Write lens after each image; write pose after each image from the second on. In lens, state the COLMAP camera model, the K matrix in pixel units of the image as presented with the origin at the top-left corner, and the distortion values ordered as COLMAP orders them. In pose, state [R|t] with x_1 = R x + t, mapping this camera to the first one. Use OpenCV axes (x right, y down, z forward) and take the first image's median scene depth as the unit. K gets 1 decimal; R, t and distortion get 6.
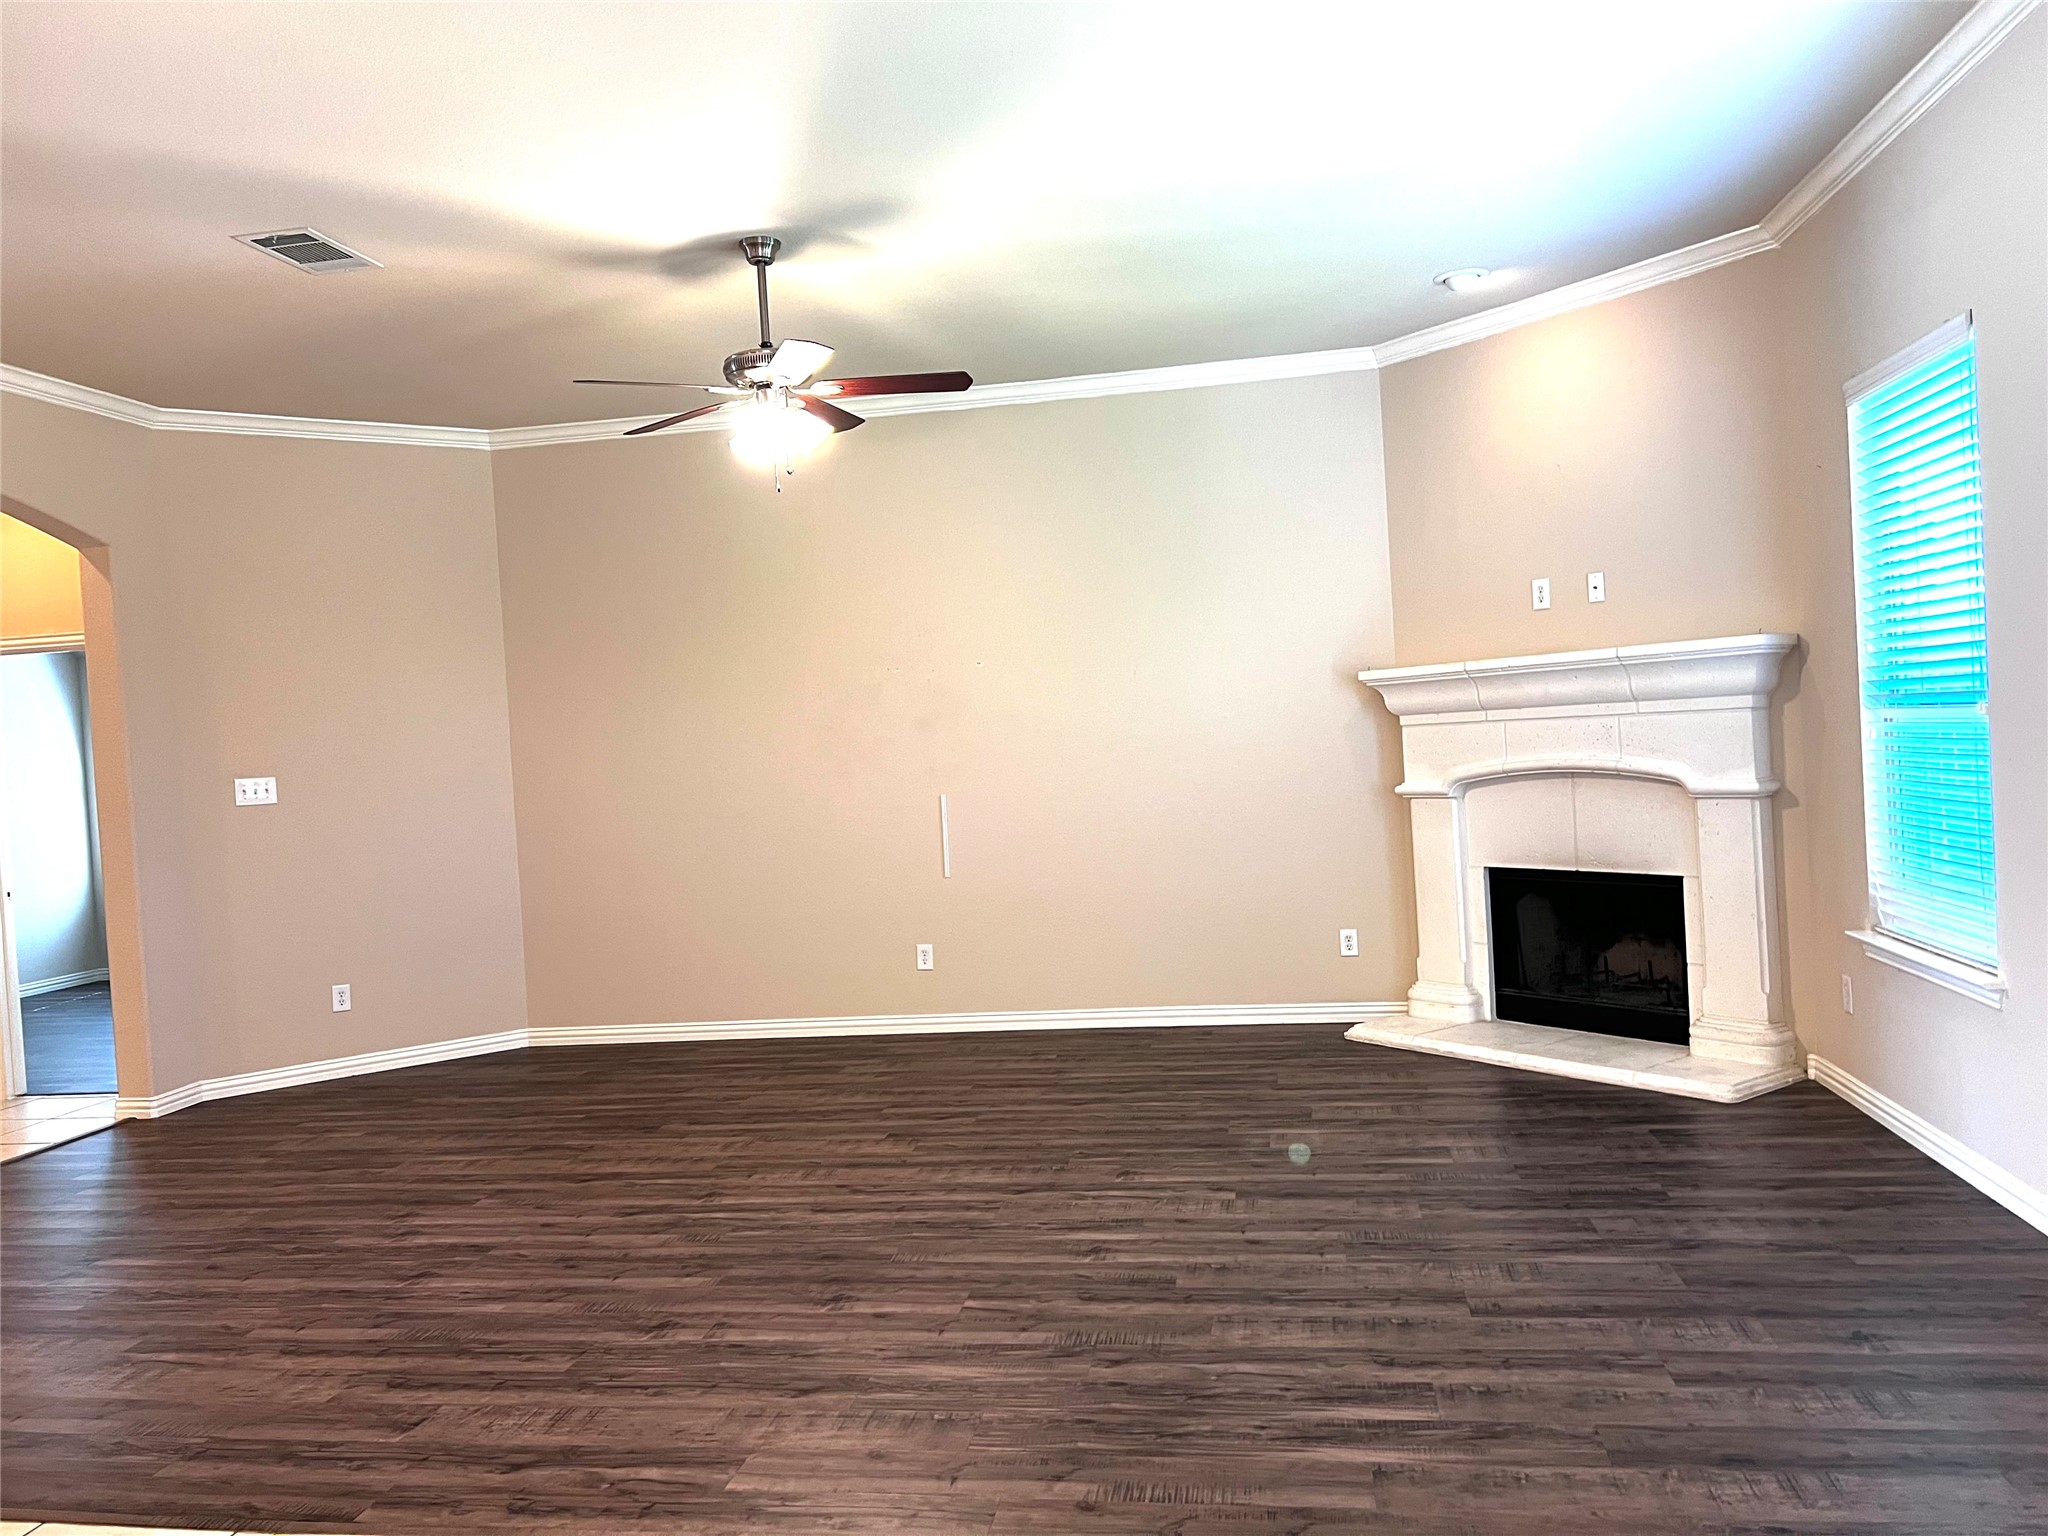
lens RADIAL K [[1547.2, 0, 1028.7], [0, 1547.2, 777.4], [0, 0, 1]] dist [0.057942, -0.068886]
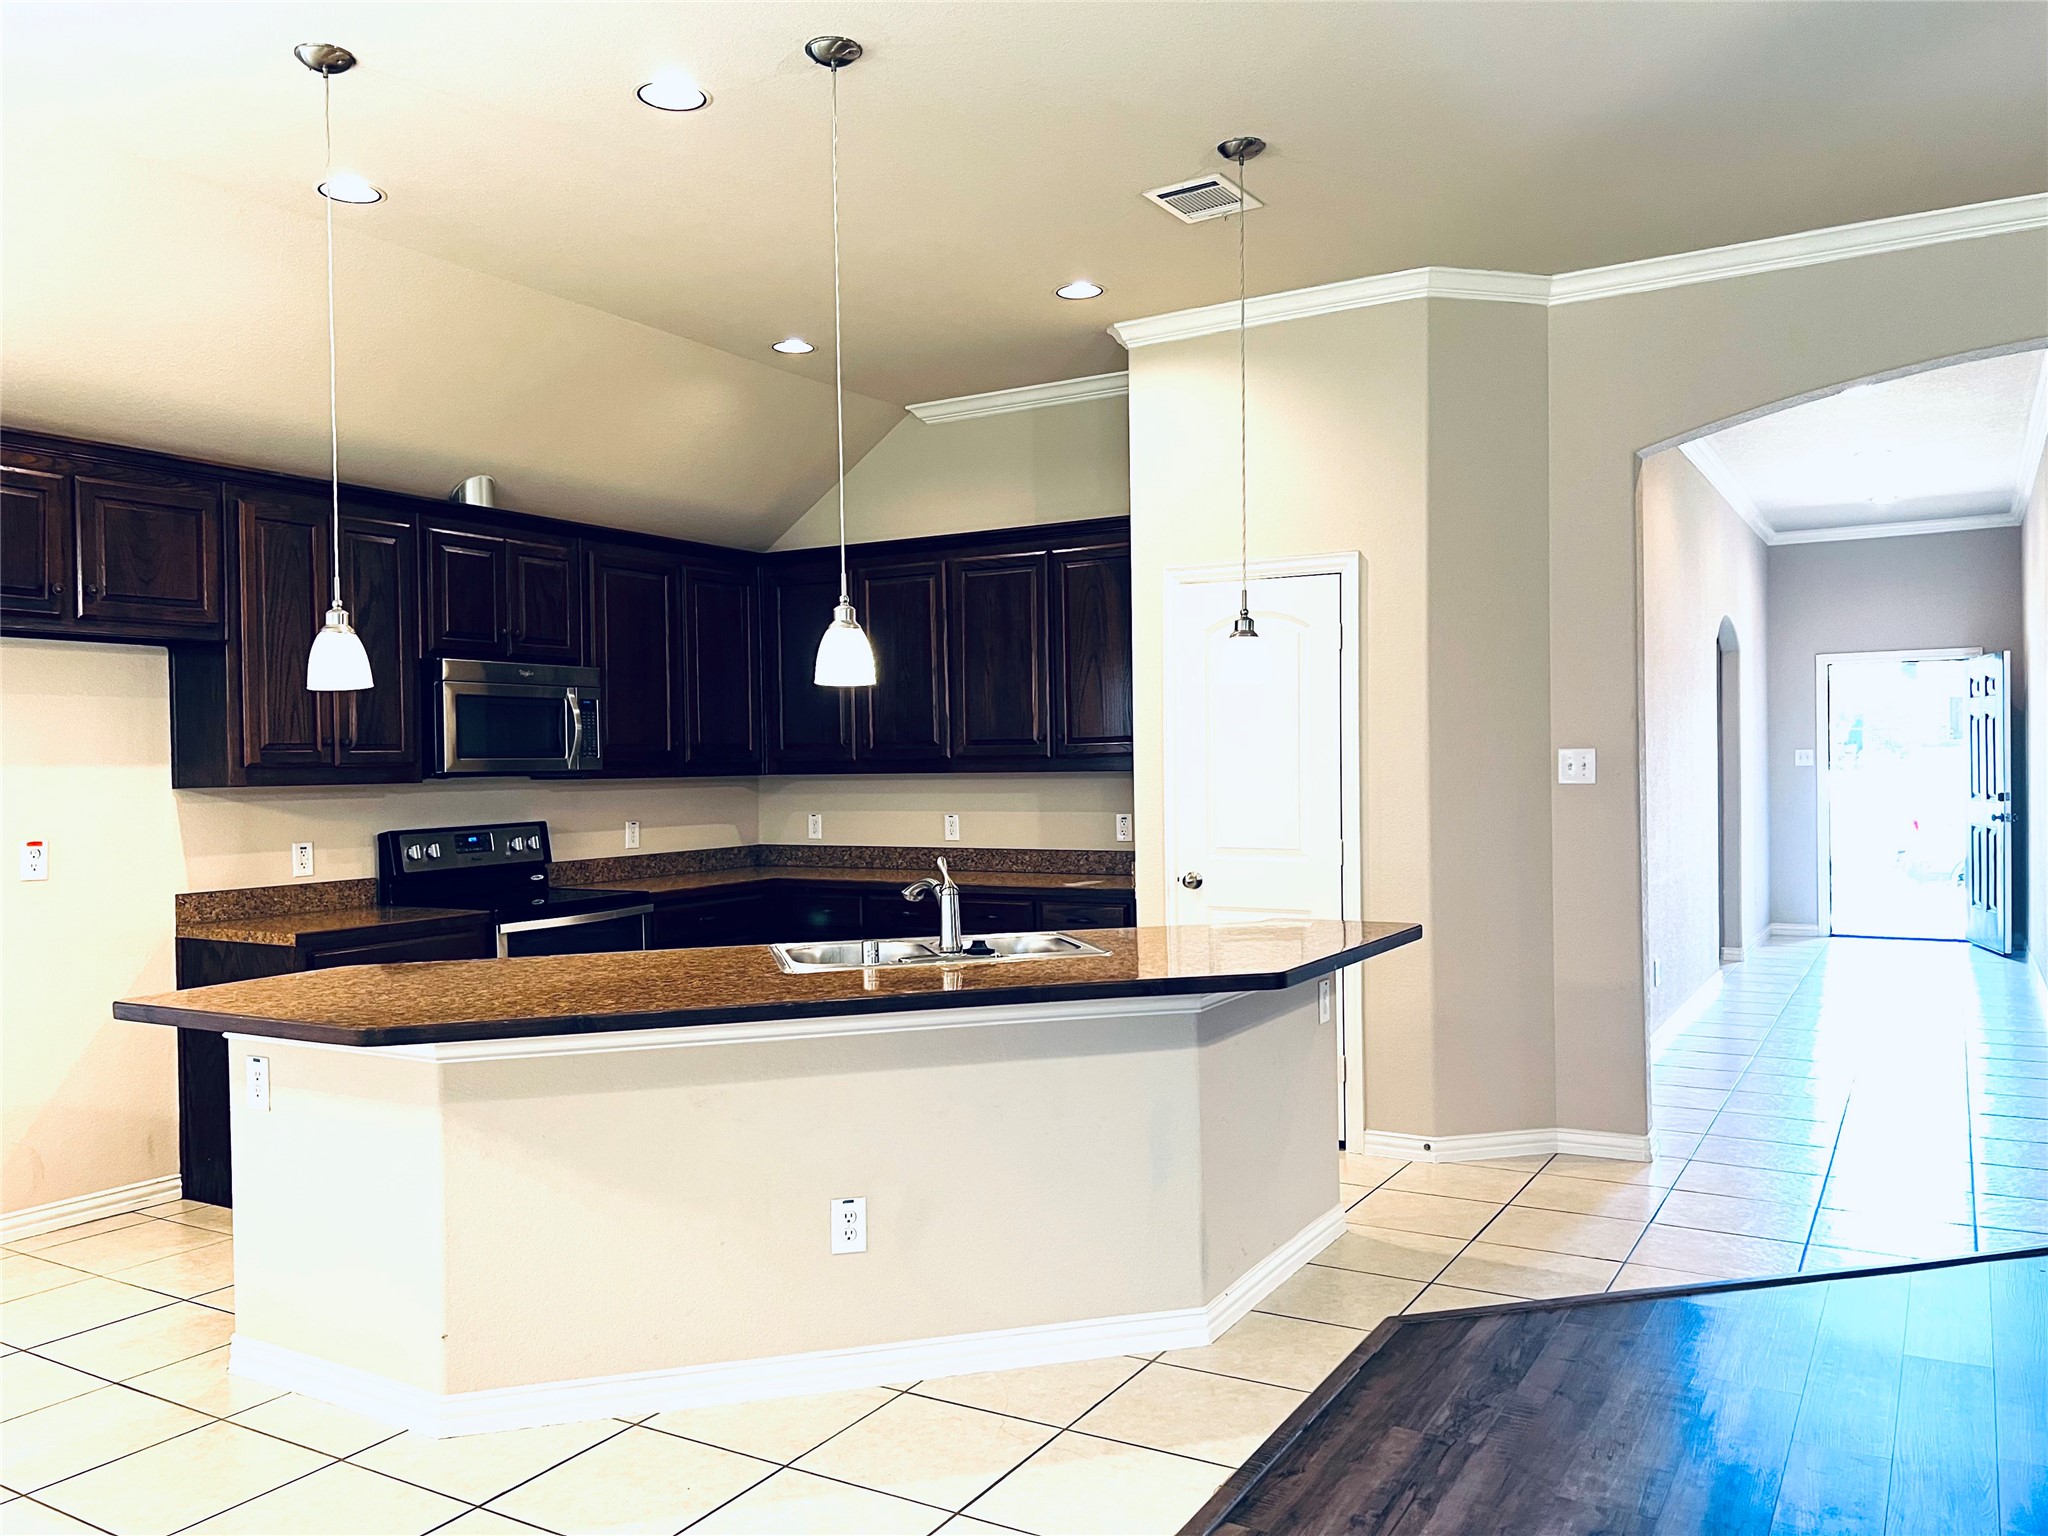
lens RADIAL K [[1547.2, 0, 1033.2], [0, 1547.2, 757.4], [0, 0, 1]] dist [0.057942, -0.068886]
pose [[-0.363732, 0.065724, -0.929182, 0.309019], [0.014666, 0.997788, 0.064835, -0.042326], [0.931388, 0.009955, -0.363891, 0.785739]]
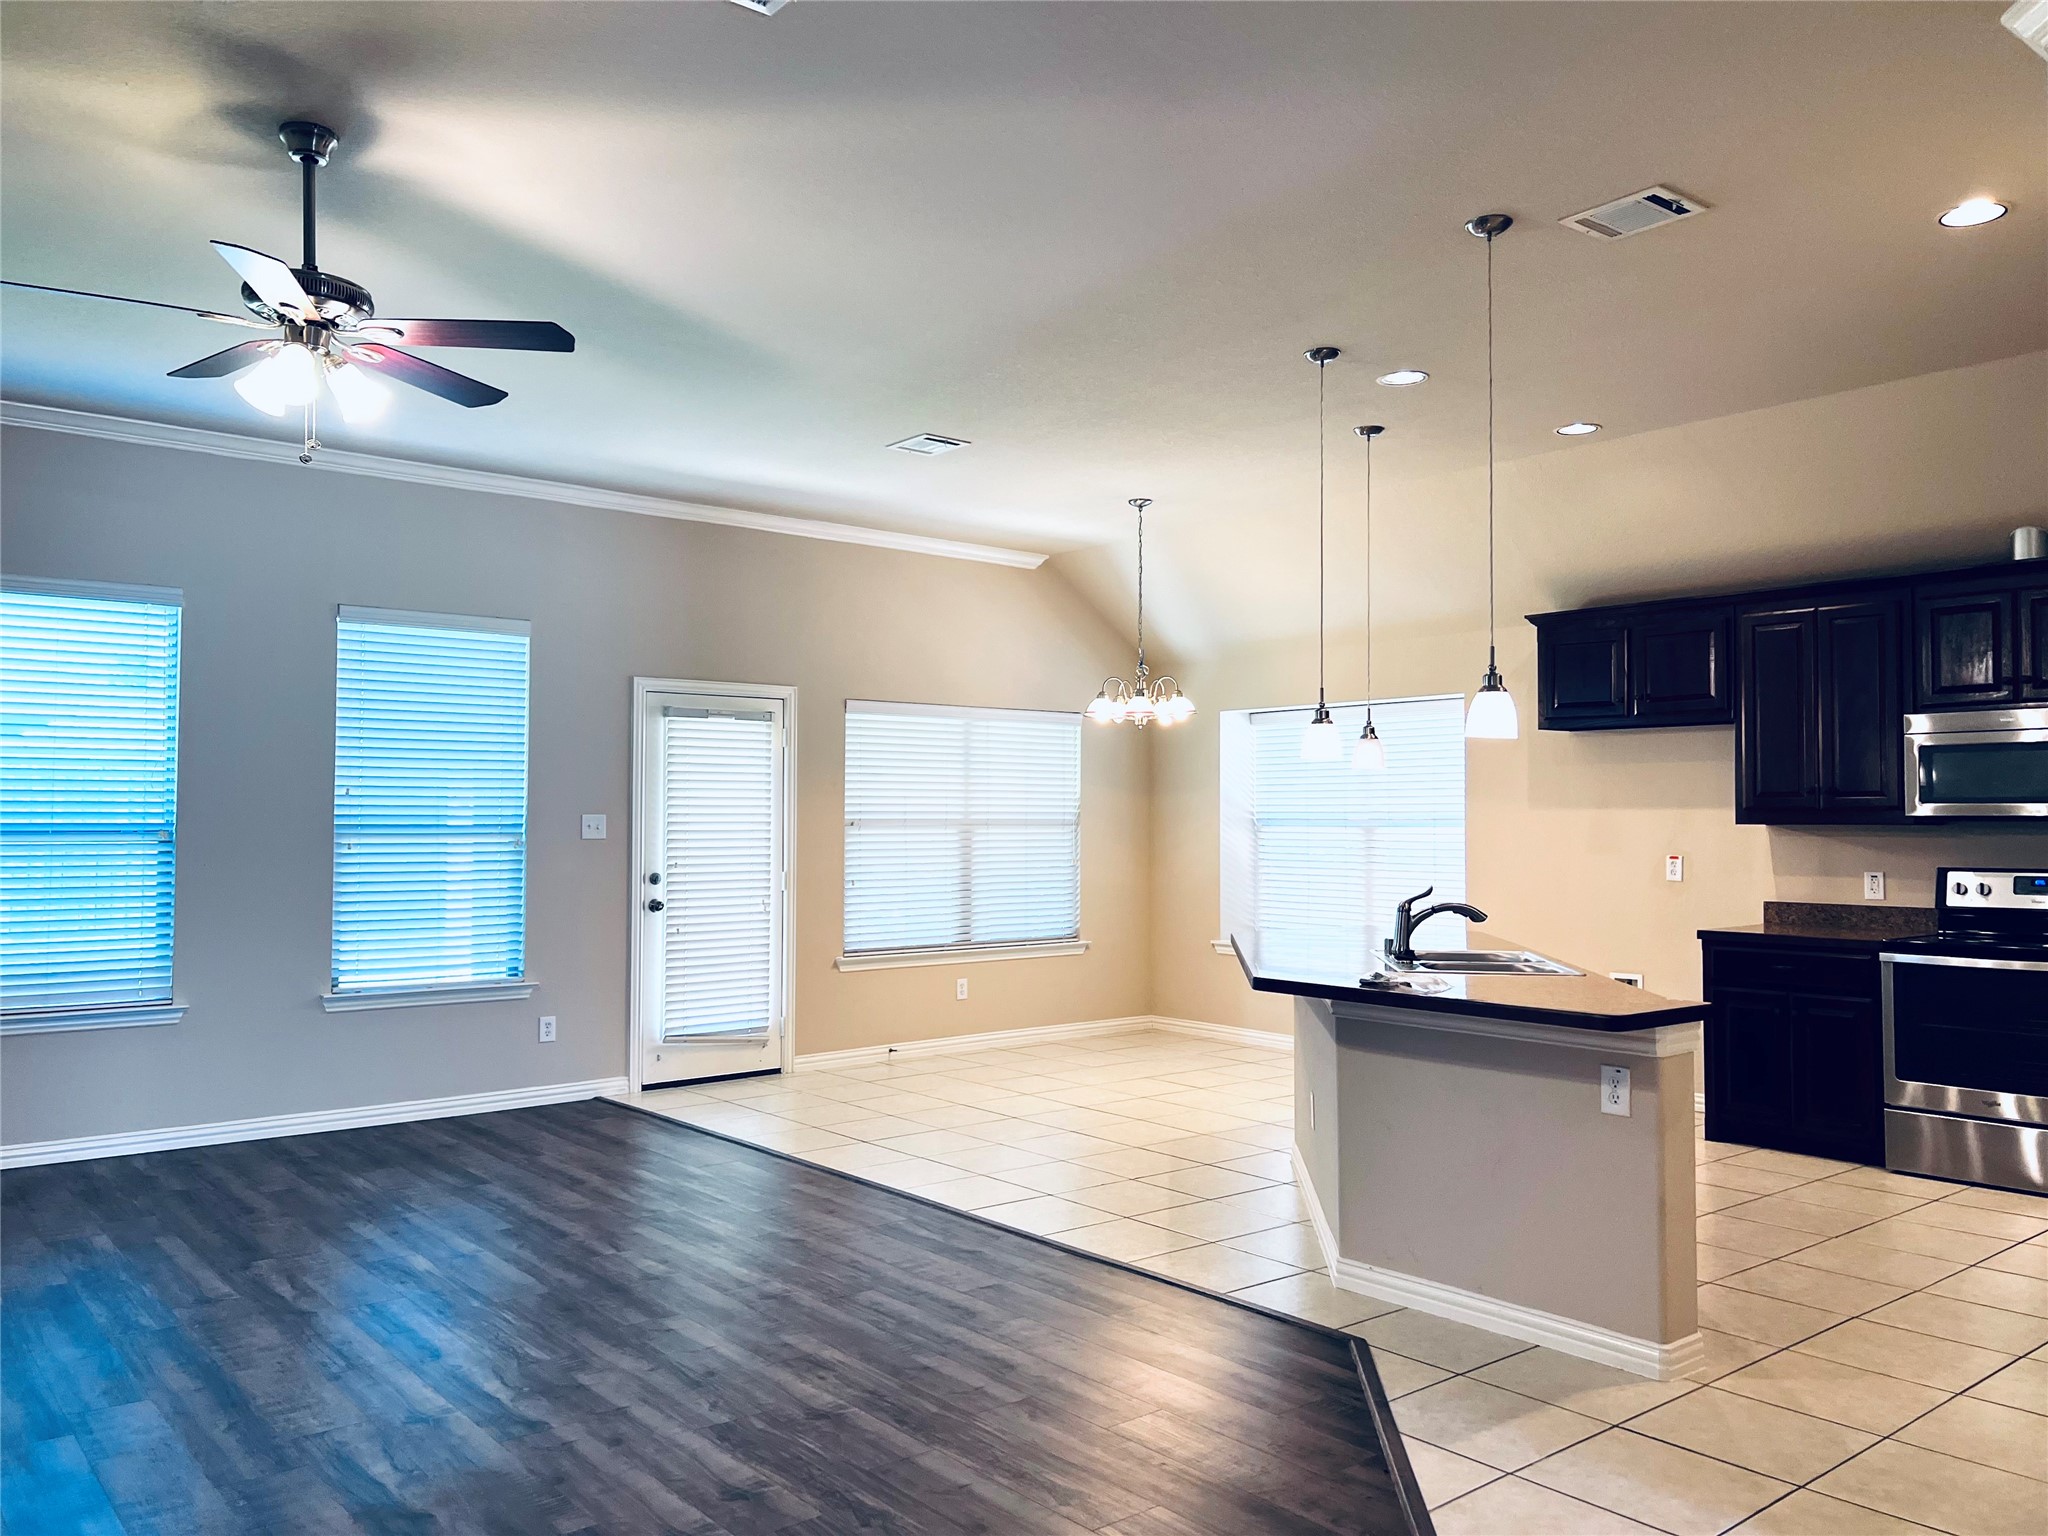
lens RADIAL K [[1547.2, 0, 1029.1], [0, 1547.2, 774.0], [0, 0, 1]] dist [0.057942, -0.068886]
pose [[-0.751965, 0.079705, 0.654367, -0.975445], [0.062098, 0.996814, -0.050057, 0.025633], [-0.656272, 0.002994, -0.754518, 1.453039]]
